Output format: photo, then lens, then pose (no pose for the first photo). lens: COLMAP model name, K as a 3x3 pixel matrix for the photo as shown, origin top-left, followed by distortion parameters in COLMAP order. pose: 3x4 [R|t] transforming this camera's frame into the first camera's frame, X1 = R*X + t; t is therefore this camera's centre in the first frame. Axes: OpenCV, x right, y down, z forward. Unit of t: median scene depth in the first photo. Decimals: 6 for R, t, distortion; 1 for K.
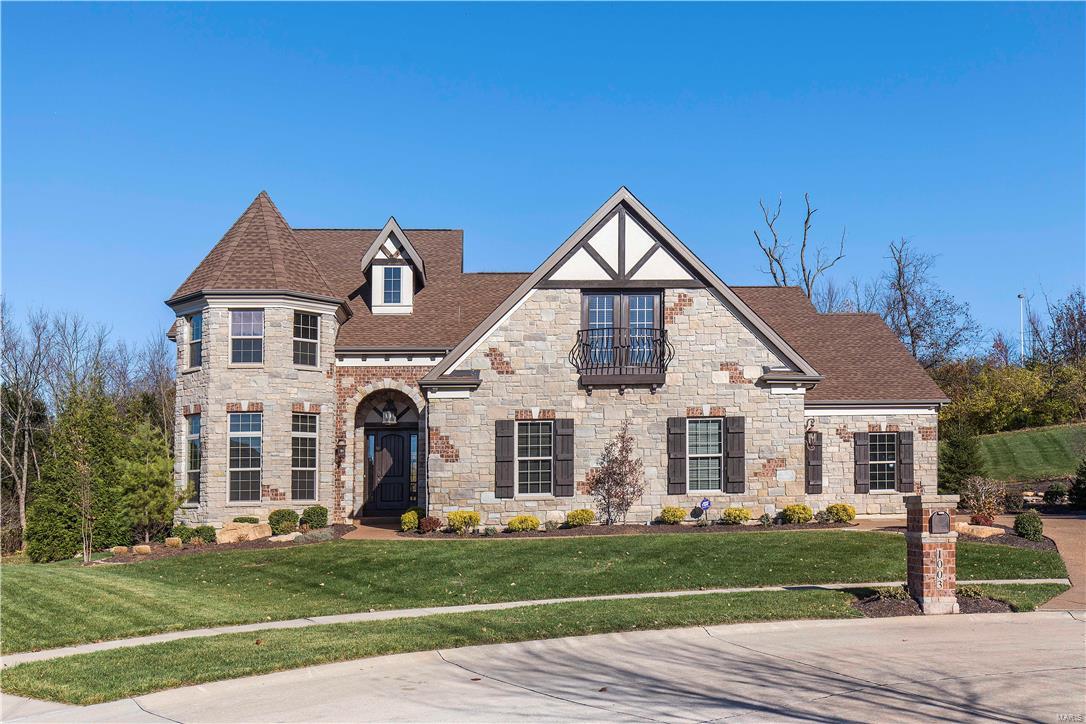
lens RADIAL K [[1222.7, 0, 729.3], [0, 1222.7, 224.1], [0, 0, 1]] dist [0.003559, -0.019197]
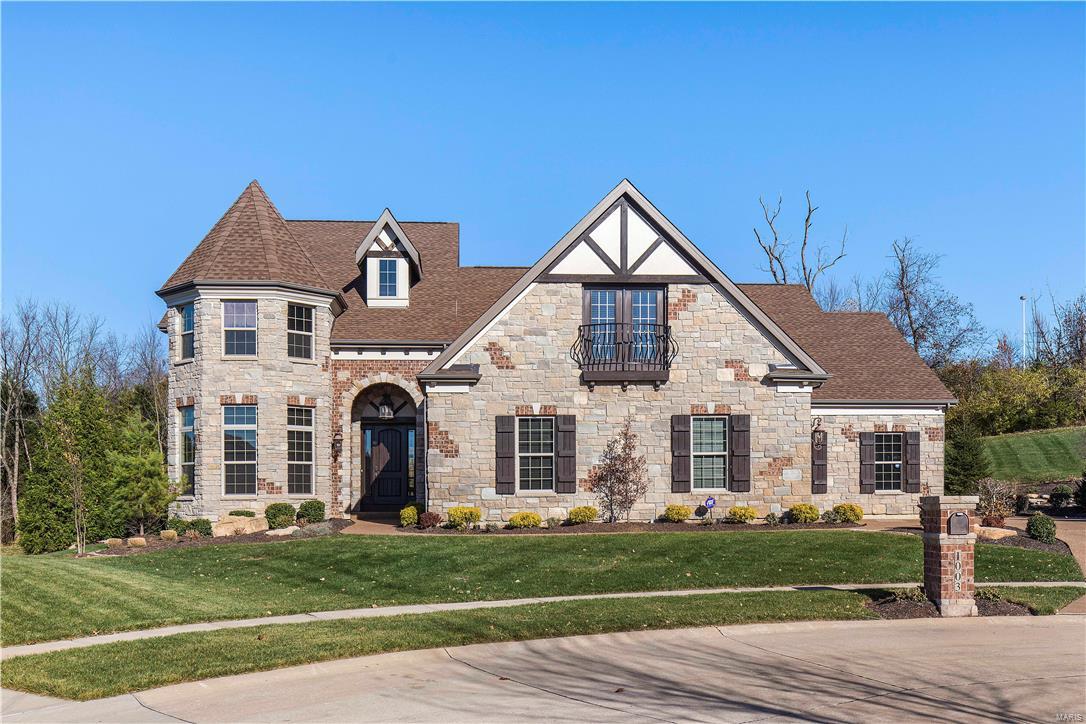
lens RADIAL K [[1230.3, 0, 719.2], [0, 1230.3, 307.9], [0, 0, 1]] dist [0.004815, -0.011708]
pose [[0.999940, 0.010948, -0.000976, -0.011719], [-0.010856, 0.997618, 0.068128, 0.004936], [0.001720, -0.068113, 0.997676, 0.021872]]
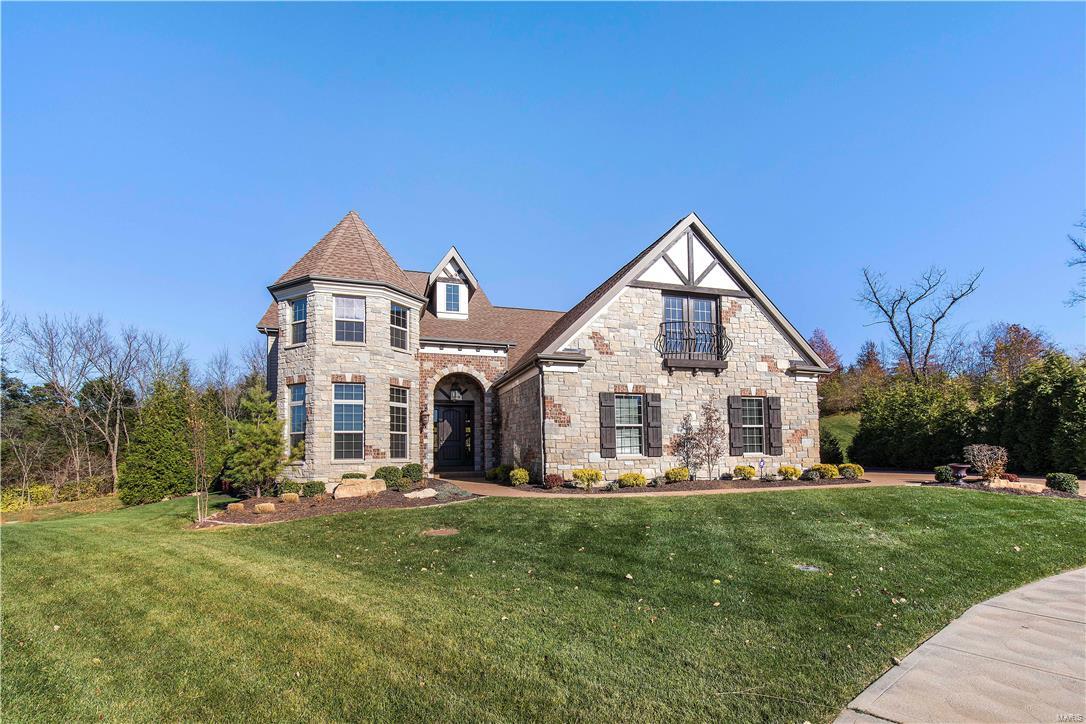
lens RADIAL K [[556.5, 0, 637.3], [0, 556.5, 368.2], [0, 0, 1]] dist [0.001141, -0.000919]
pose [[0.972143, 0.043482, 0.230321, -0.268743], [-0.056827, 0.997048, 0.051625, 0.103299], [-0.227396, -0.063276, 0.971744, 0.454692]]
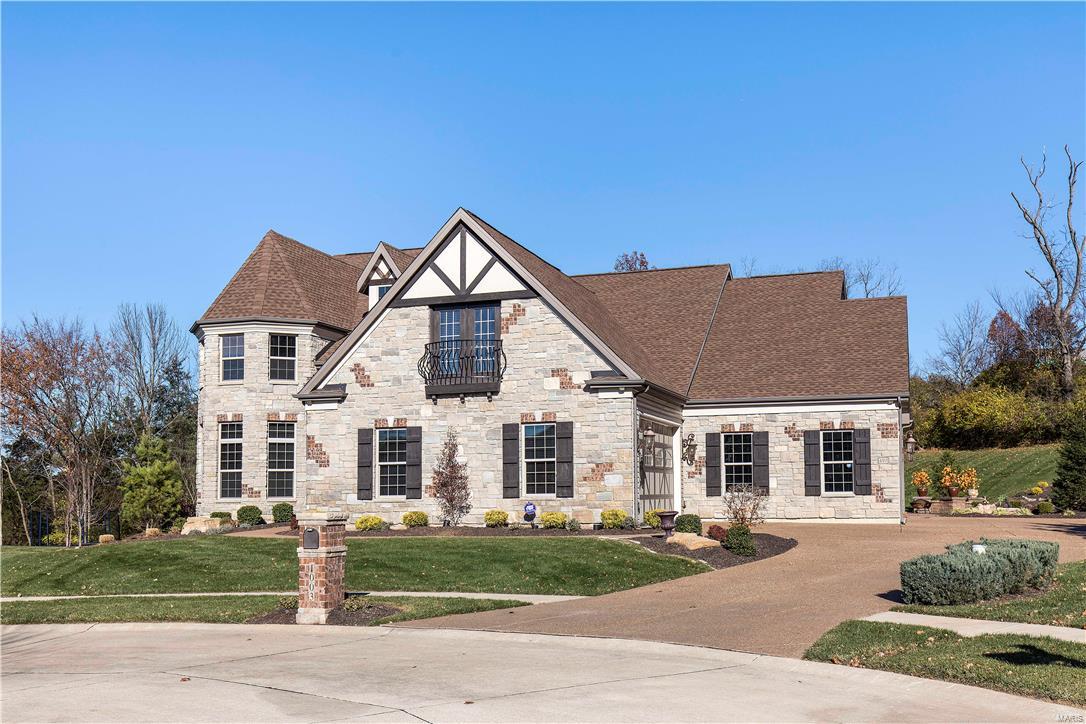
lens RADIAL K [[1275.0, 0, 569.4], [0, 1275.0, 222.6], [0, 0, 1]] dist [0.008106, -0.020552]
pose [[0.888124, -0.084562, -0.451758, 0.493984], [0.094009, 0.995570, -0.001539, -0.005245], [0.449887, -0.041102, 0.892139, 0.063034]]
